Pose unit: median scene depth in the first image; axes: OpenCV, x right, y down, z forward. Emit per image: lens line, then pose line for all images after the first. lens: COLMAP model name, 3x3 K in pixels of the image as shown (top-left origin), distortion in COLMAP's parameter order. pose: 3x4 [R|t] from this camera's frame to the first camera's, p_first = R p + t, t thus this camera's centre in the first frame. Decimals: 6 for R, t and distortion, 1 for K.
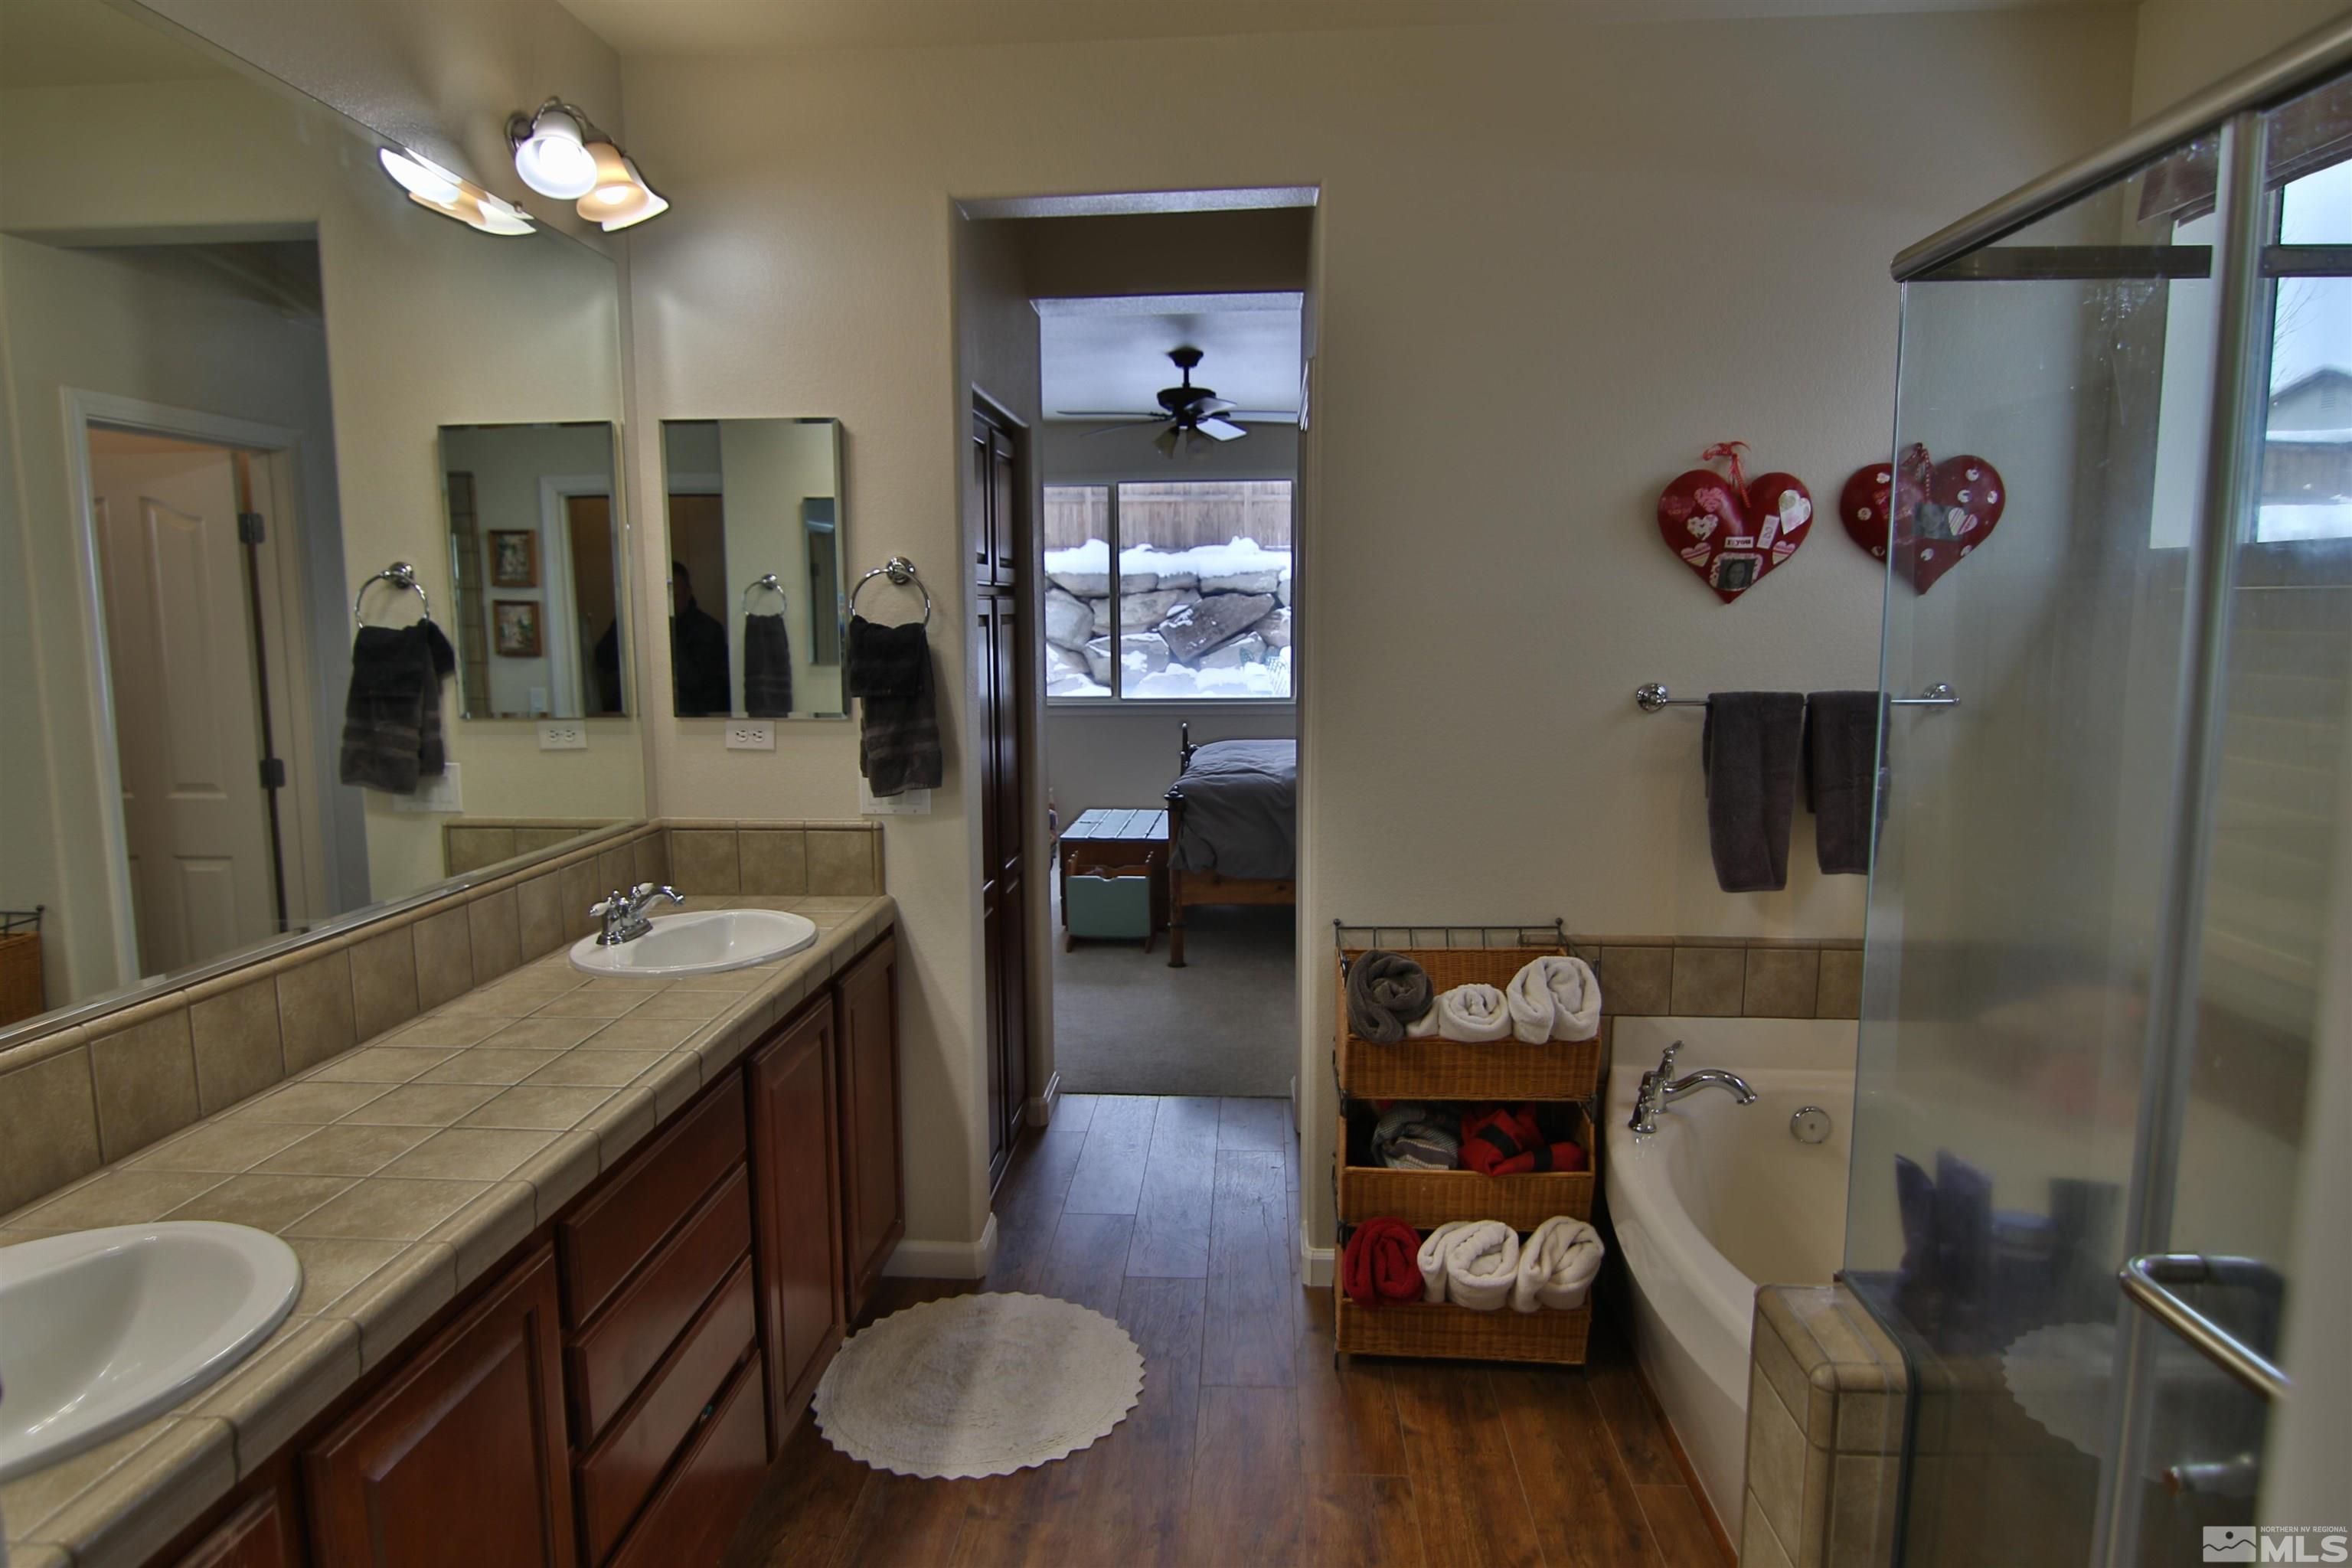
lens RADIAL K [[1376.4, 0, 1177.8], [0, 1376.4, 788.2], [0, 0, 1]] dist [0.001436, 0.000016]
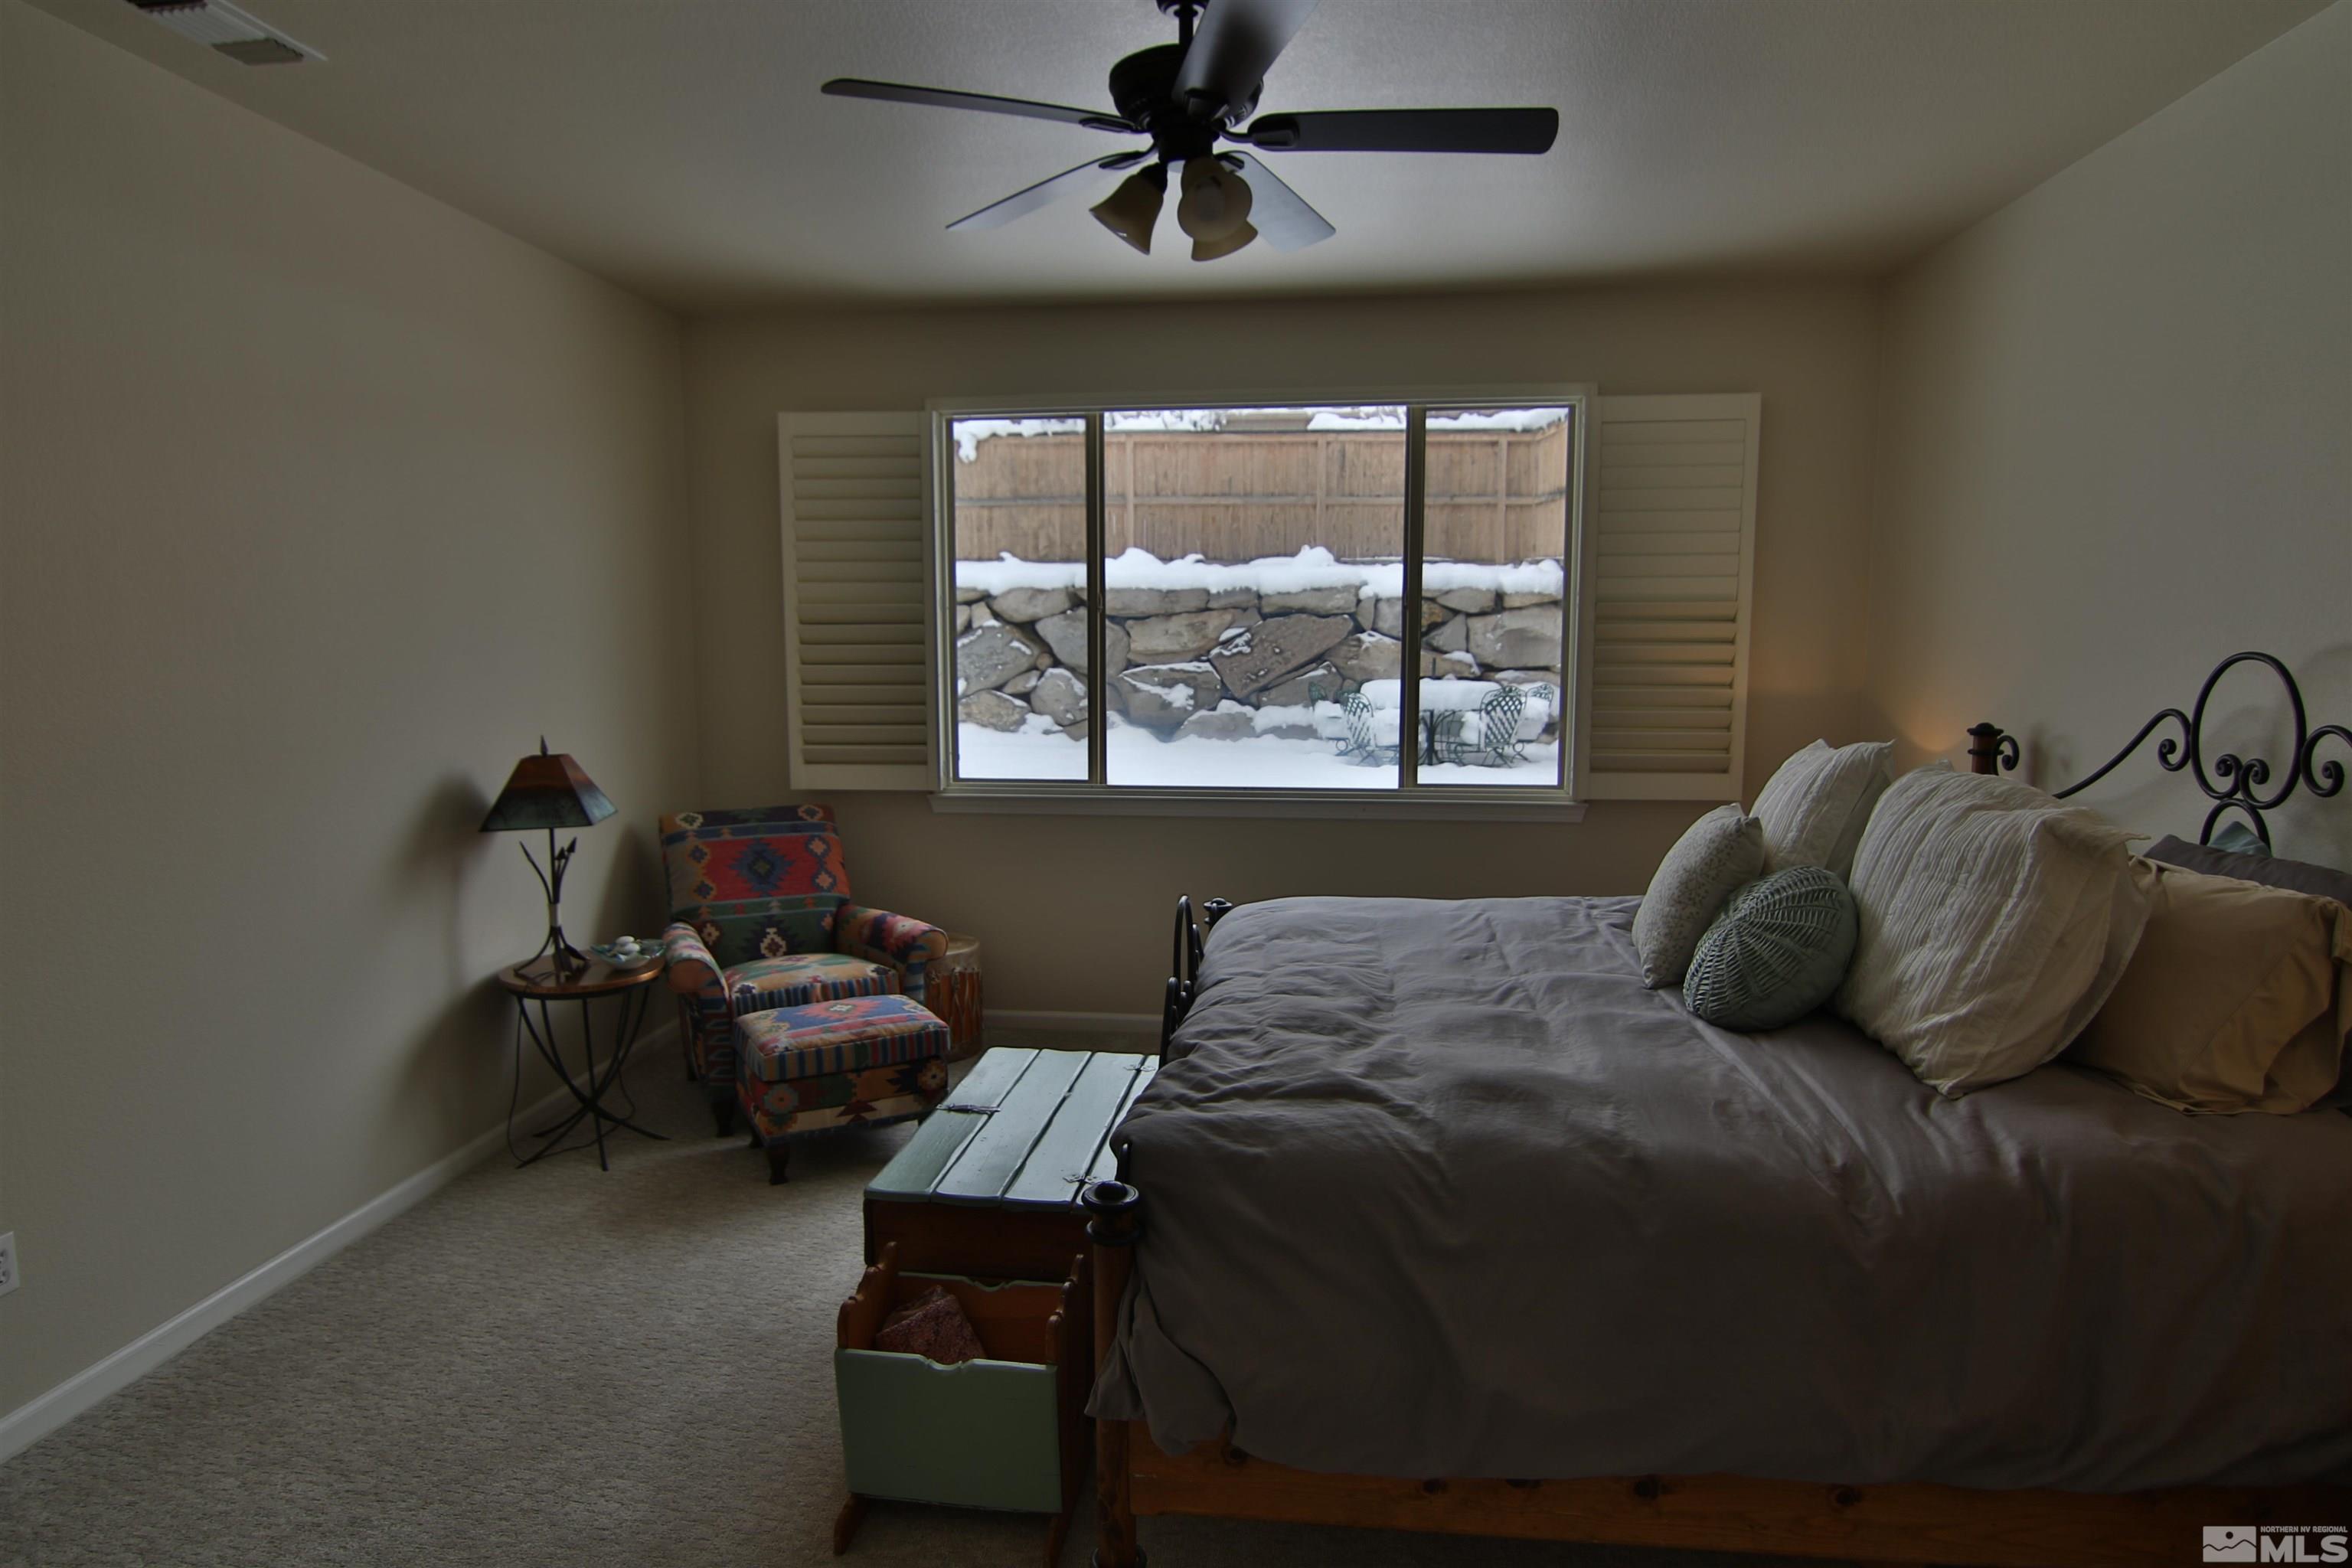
lens RADIAL K [[1324.6, 0, 1171.9], [0, 1324.6, 792.0], [0, 0, 1]] dist [-0.001162, -0.016023]
pose [[0.998327, 0.014309, -0.056027, 0.009212], [-0.014838, 0.999849, -0.009038, -0.028591], [0.055889, 0.009854, 0.998388, 0.218224]]
